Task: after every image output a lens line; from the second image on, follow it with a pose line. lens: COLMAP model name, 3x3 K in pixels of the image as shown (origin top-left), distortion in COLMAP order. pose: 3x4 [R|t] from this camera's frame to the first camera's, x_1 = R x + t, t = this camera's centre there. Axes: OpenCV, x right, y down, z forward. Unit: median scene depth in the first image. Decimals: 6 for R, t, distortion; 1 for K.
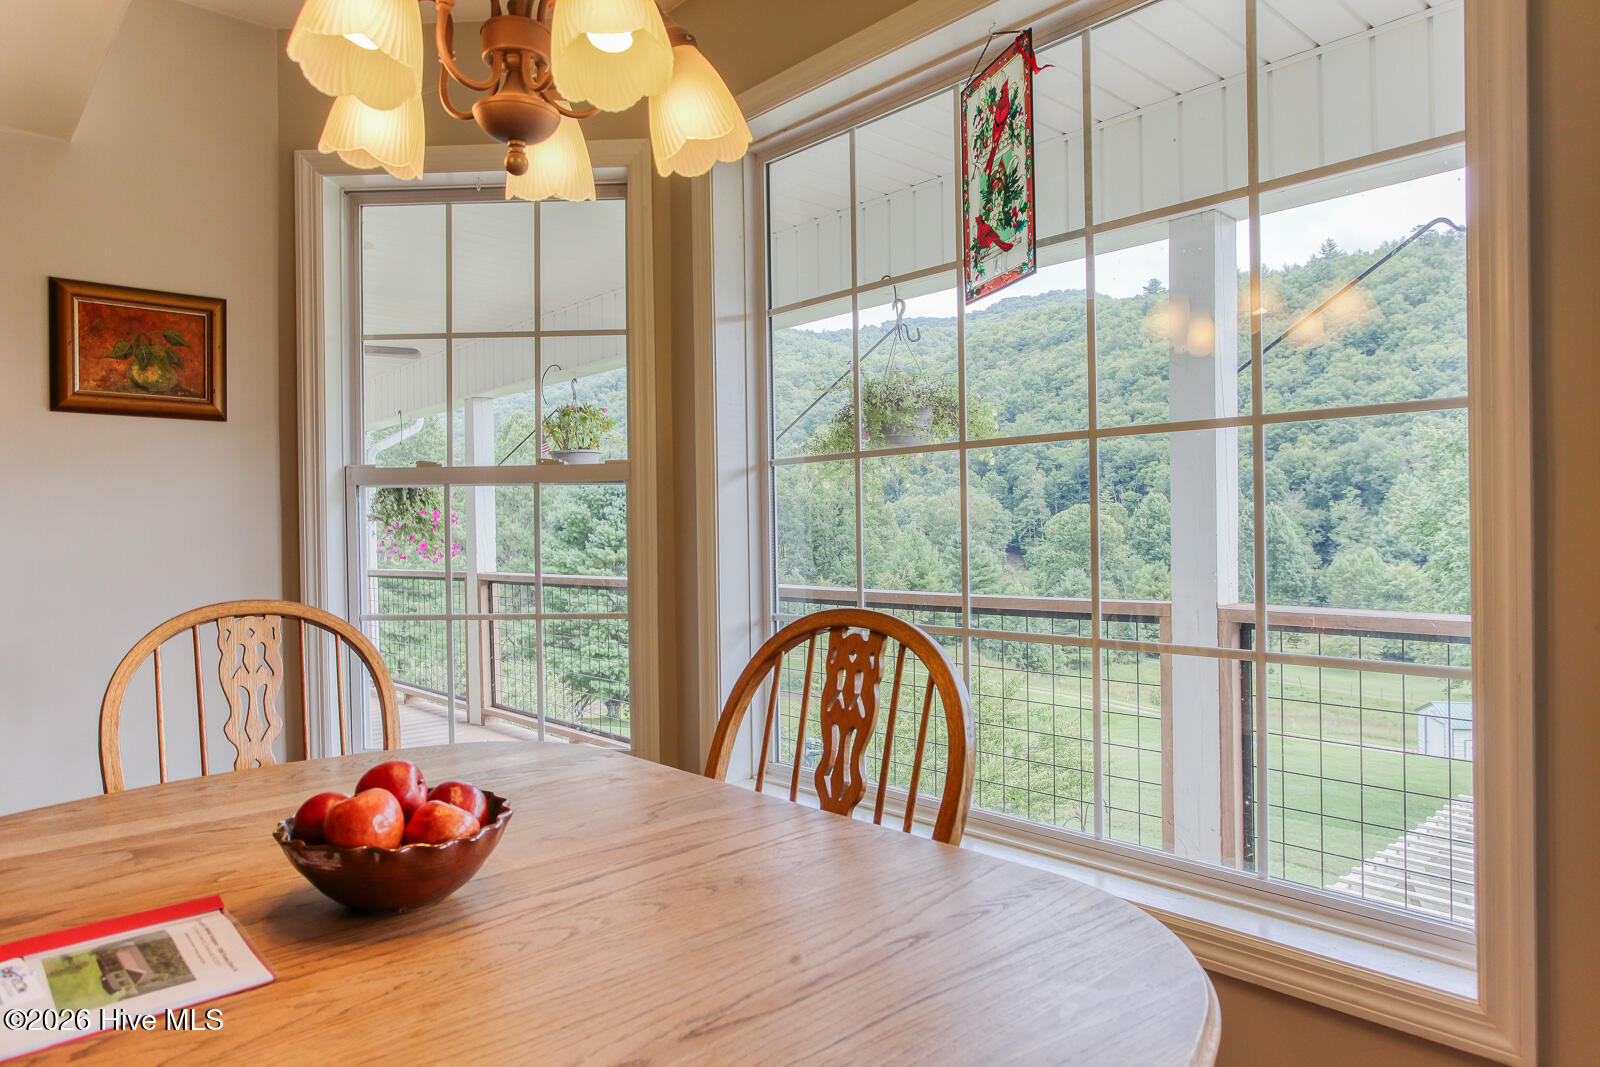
lens RADIAL K [[1003.8, 0, 808.8], [0, 1003.8, 526.0], [0, 0, 1]] dist [-0.019058, -0.000687]
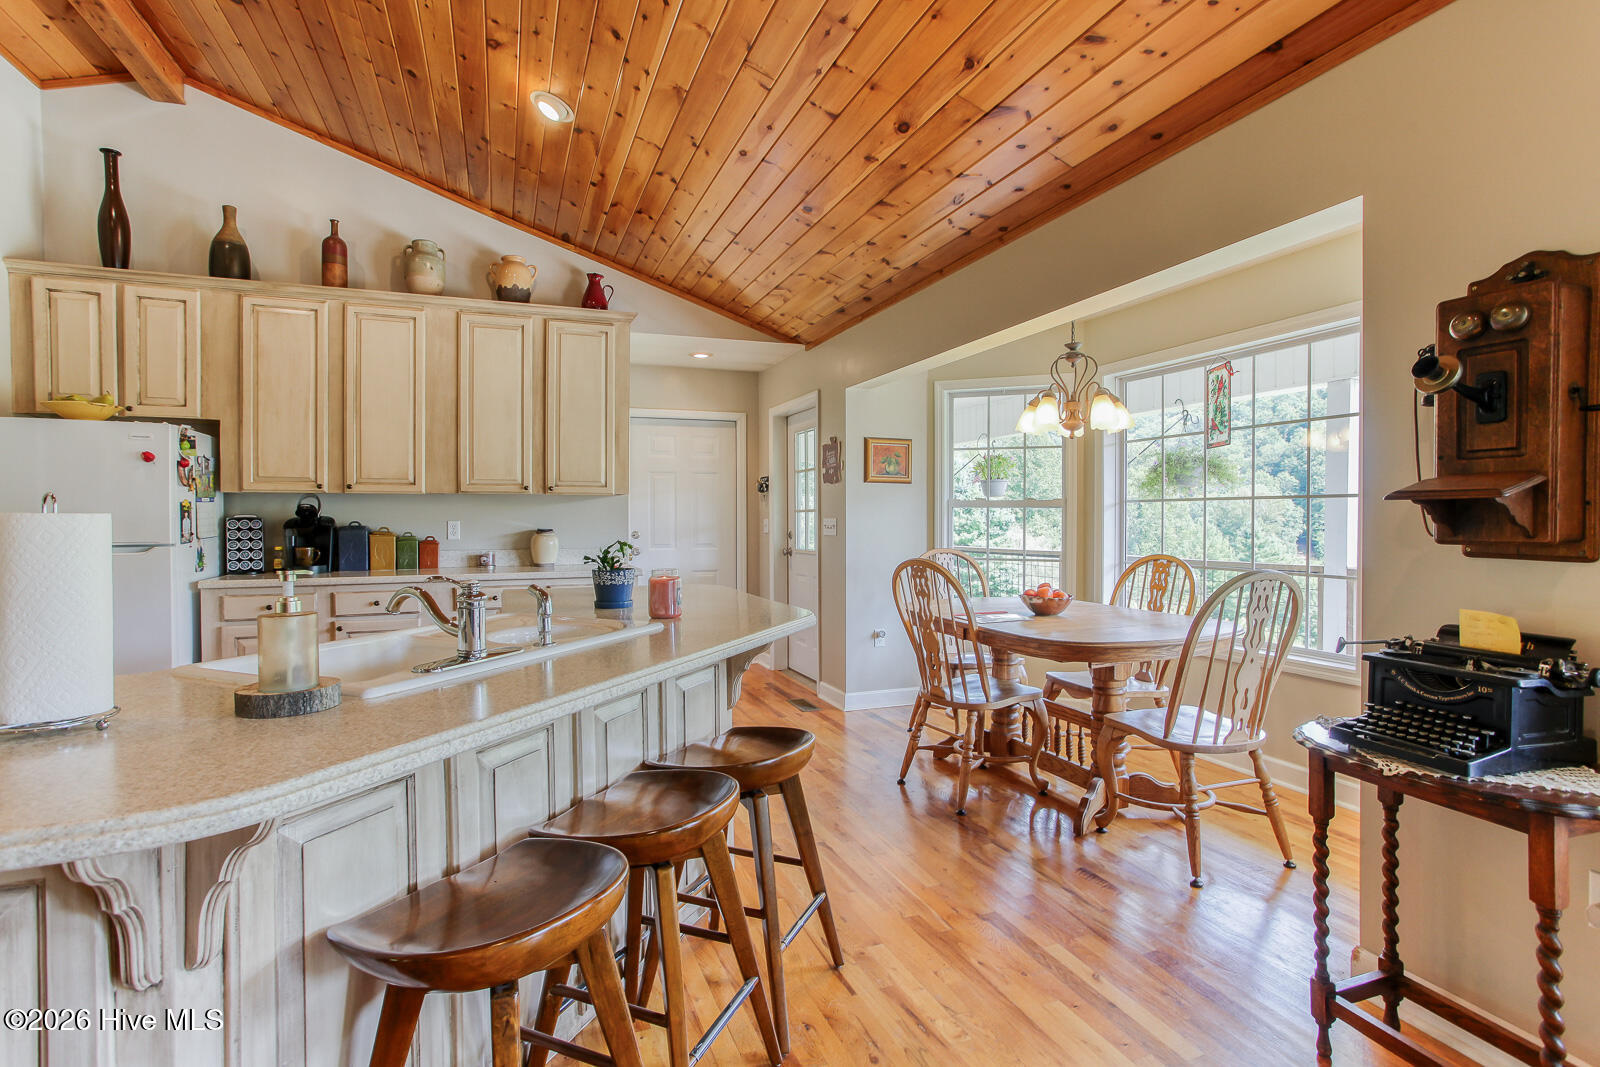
lens RADIAL K [[783.8, 0, 798.7], [0, 783.8, 527.0], [0, 0, 1]] dist [-0.041409, 0.025758]
pose [[0.928031, 0.019112, -0.372012, -0.095222], [-0.013310, 0.999747, 0.018158, -0.031763], [0.372264, -0.011899, 0.928050, -1.528825]]
